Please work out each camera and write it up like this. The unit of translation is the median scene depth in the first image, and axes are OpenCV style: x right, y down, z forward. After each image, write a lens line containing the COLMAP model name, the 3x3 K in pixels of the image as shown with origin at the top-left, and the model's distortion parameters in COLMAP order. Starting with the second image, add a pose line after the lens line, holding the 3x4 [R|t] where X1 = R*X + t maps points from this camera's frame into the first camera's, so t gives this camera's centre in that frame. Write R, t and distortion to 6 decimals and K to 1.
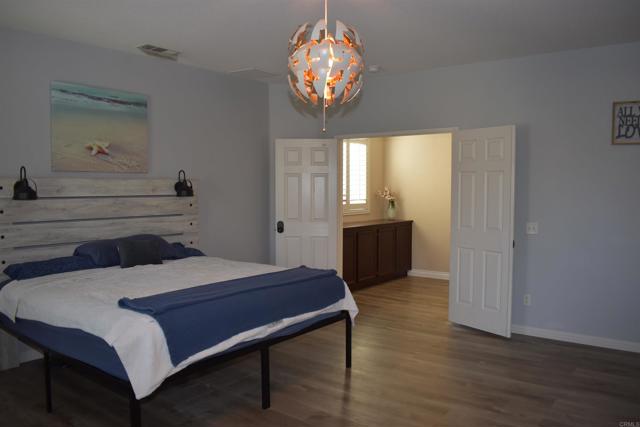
lens RADIAL K [[502.8, 0, 318.7], [0, 502.8, 214.0], [0, 0, 1]] dist [-0.087285, 0.002456]
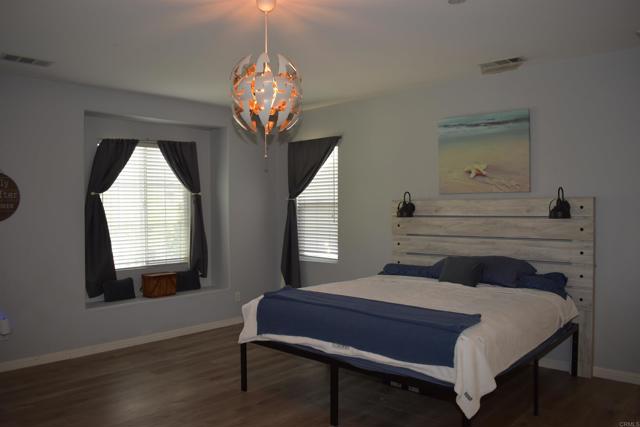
lens RADIAL K [[502.8, 0, 318.7], [0, 502.8, 214.0], [0, 0, 1]] dist [-0.087285, 0.002456]
pose [[-0.088005, 0.013639, -0.996027, 0.652728], [-0.046100, 0.998779, 0.017750, -0.042994], [0.995053, 0.047479, -0.087269, 0.746693]]
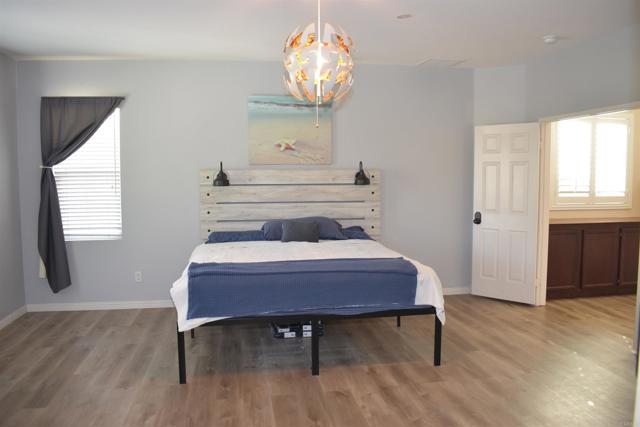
lens RADIAL K [[507.4, 0, 312.8], [0, 507.4, 211.9], [0, 0, 1]] dist [-0.083964, 0.000798]
pose [[0.730981, 0.048355, -0.680683, 0.467156], [-0.032607, 0.998822, 0.035939, -0.013612], [0.681619, -0.004076, 0.731696, 0.115079]]
